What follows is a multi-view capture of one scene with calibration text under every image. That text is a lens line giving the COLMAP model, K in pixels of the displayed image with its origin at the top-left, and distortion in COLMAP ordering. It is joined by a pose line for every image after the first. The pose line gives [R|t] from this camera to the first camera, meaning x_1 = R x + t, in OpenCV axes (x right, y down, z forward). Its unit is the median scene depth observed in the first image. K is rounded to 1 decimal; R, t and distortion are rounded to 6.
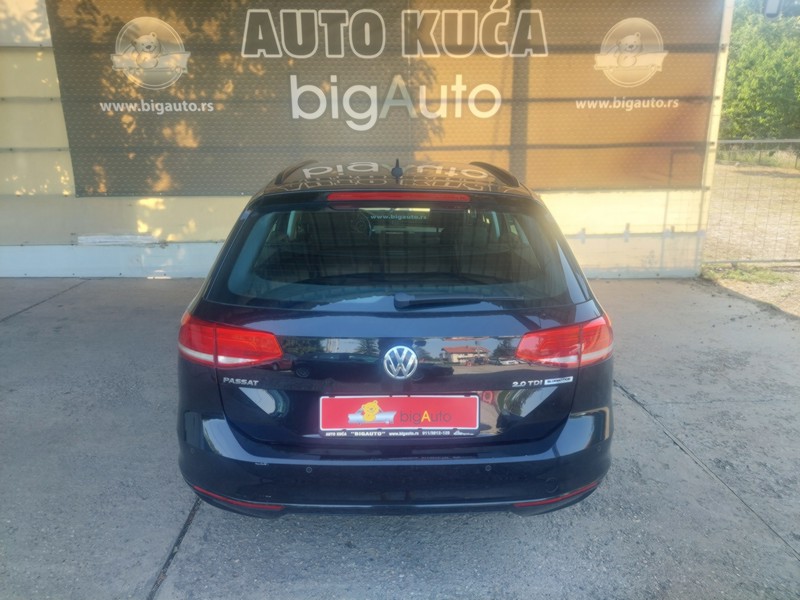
lens RADIAL K [[557.7, 0, 409.8], [0, 557.7, 296.3], [0, 0, 1]] dist [0.036699, -0.023679]
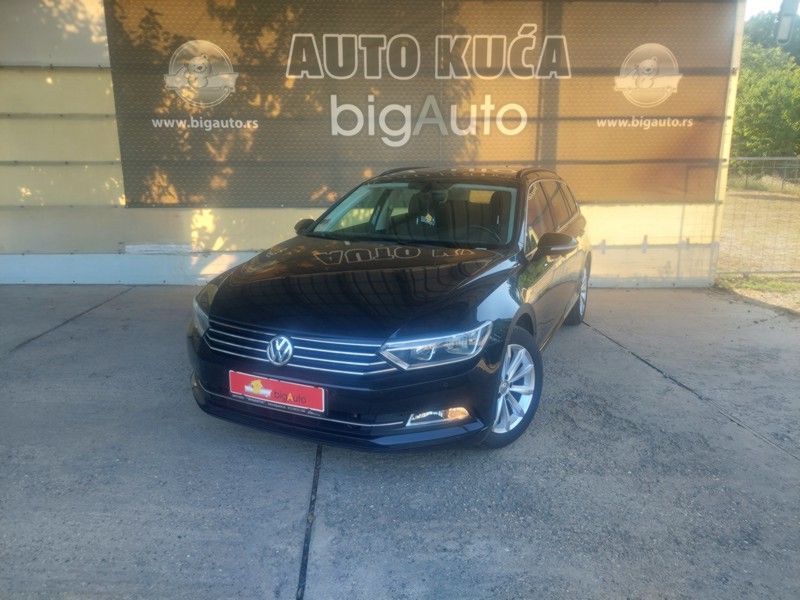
lens RADIAL K [[557.7, 0, 397.3], [0, 557.7, 297.3], [0, 0, 1]] dist [0.036699, -0.023679]
pose [[0.999976, 0.002577, 0.006426, -0.090920], [-0.002313, 0.999162, -0.040868, 0.033265], [-0.006526, 0.040852, 0.999144, -0.048428]]
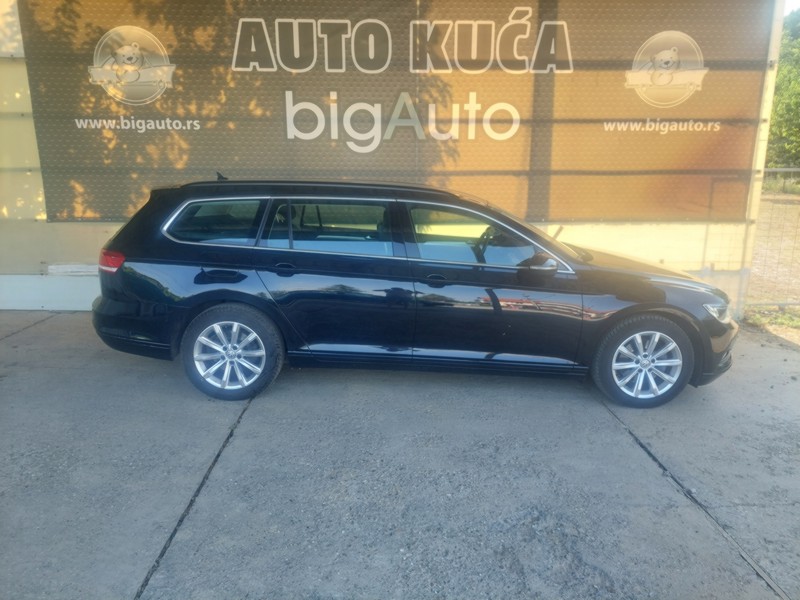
lens RADIAL K [[557.7, 0, 408.0], [0, 557.7, 297.9], [0, 0, 1]] dist [0.036699, -0.023679]
pose [[0.999588, 0.017263, -0.022928, 0.010024], [-0.018032, 0.999266, -0.033789, -0.034702], [0.022328, 0.034188, 0.999166, 0.113965]]
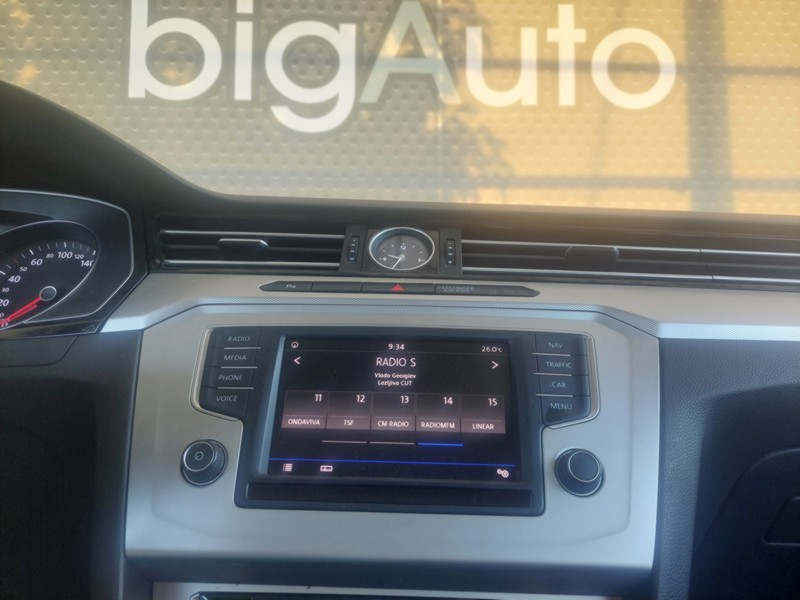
lens RADIAL K [[557.7, 0, 400.6], [0, 557.7, 319.4], [0, 0, 1]] dist [0.036699, -0.023679]
pose [[0.999949, 0.004744, -0.008967, -0.023544], [-0.007471, 0.942369, -0.334491, -0.054487], [0.006863, 0.334541, 0.942356, 0.701278]]
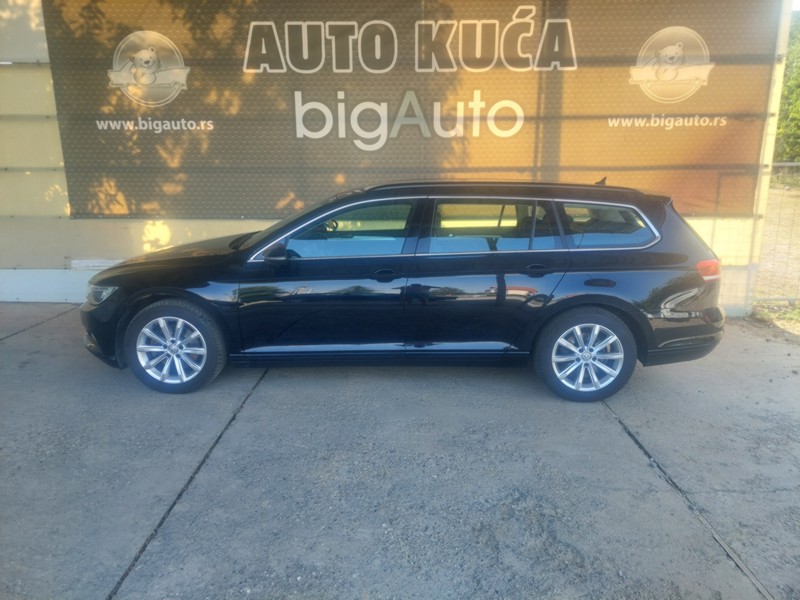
lens RADIAL K [[557.7, 0, 405.9], [0, 557.7, 294.8], [0, 0, 1]] dist [0.036699, -0.023679]
pose [[0.997630, 0.020082, -0.065808, 0.038433], [-0.022486, 0.999099, -0.035997, -0.027082], [0.065025, 0.037391, 0.997183, 0.095307]]
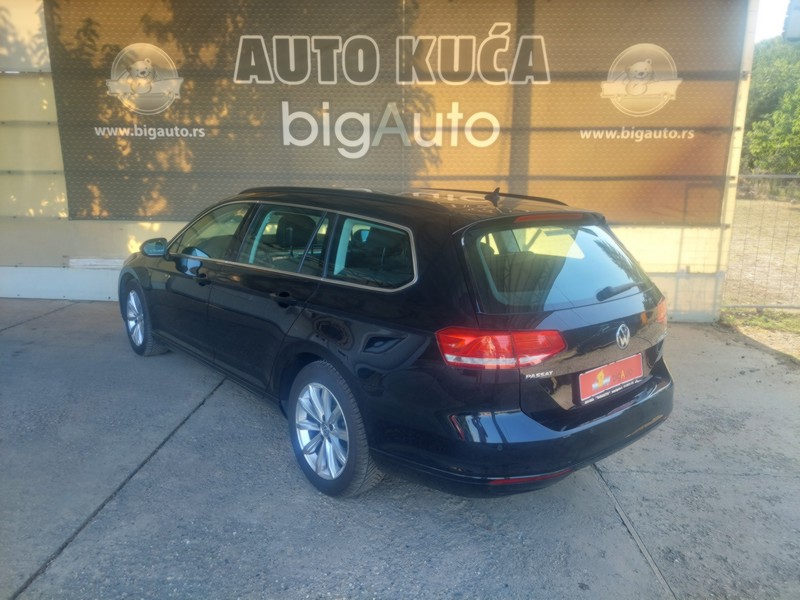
lens RADIAL K [[557.7, 0, 412.5], [0, 557.7, 301.6], [0, 0, 1]] dist [0.036699, -0.023679]
pose [[0.996273, 0.034282, -0.079149, 0.102459], [-0.037565, 0.998479, -0.040362, -0.013561], [0.077644, 0.043185, 0.996045, 0.055489]]
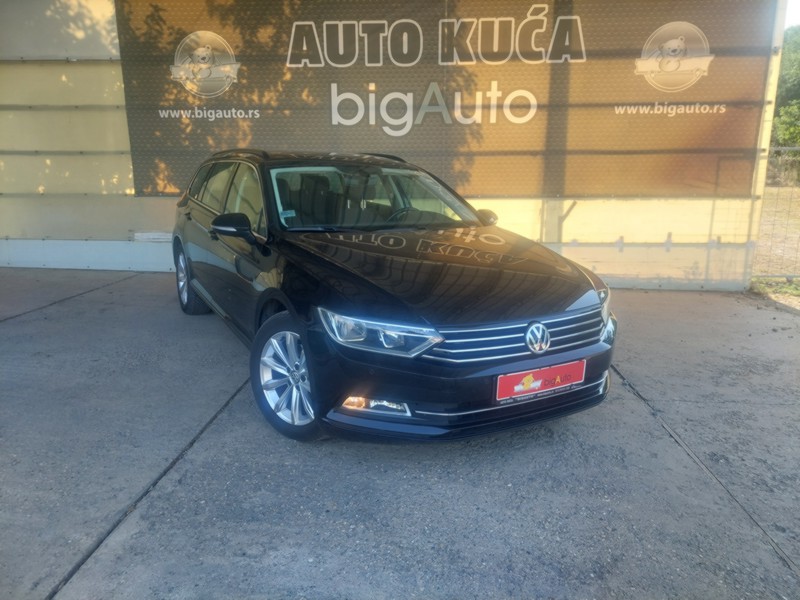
lens RADIAL K [[557.7, 0, 407.0], [0, 557.7, 297.7], [0, 0, 1]] dist [0.036699, -0.023679]
pose [[0.992500, 0.034384, -0.117311, 0.063278], [-0.038948, 0.998562, -0.036836, 0.038316], [0.115876, 0.041129, 0.992412, -0.006220]]
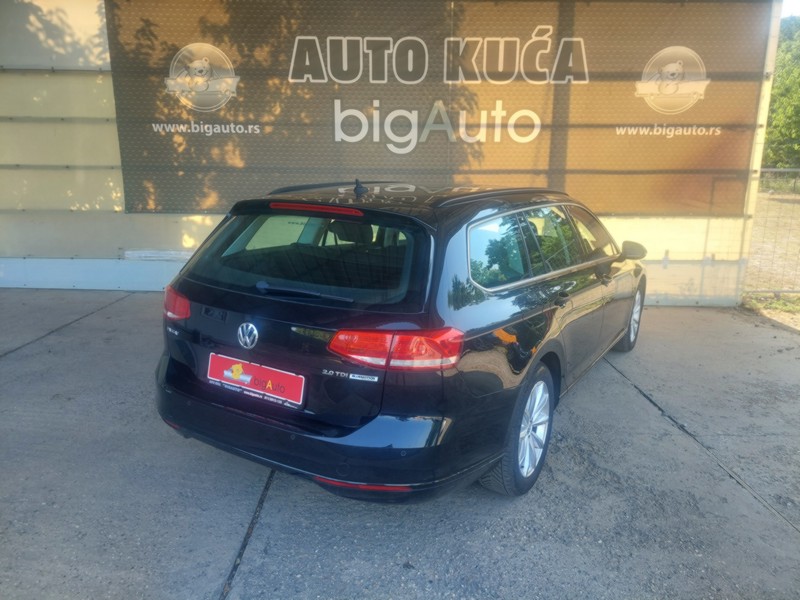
lens RADIAL K [[557.7, 0, 404.4], [0, 557.7, 297.4], [0, 0, 1]] dist [0.036699, -0.023679]
pose [[0.998671, 0.026099, -0.044435, -0.029264], [-0.027607, 0.999051, -0.033680, -0.000664], [0.043514, 0.034862, 0.998444, -0.006716]]
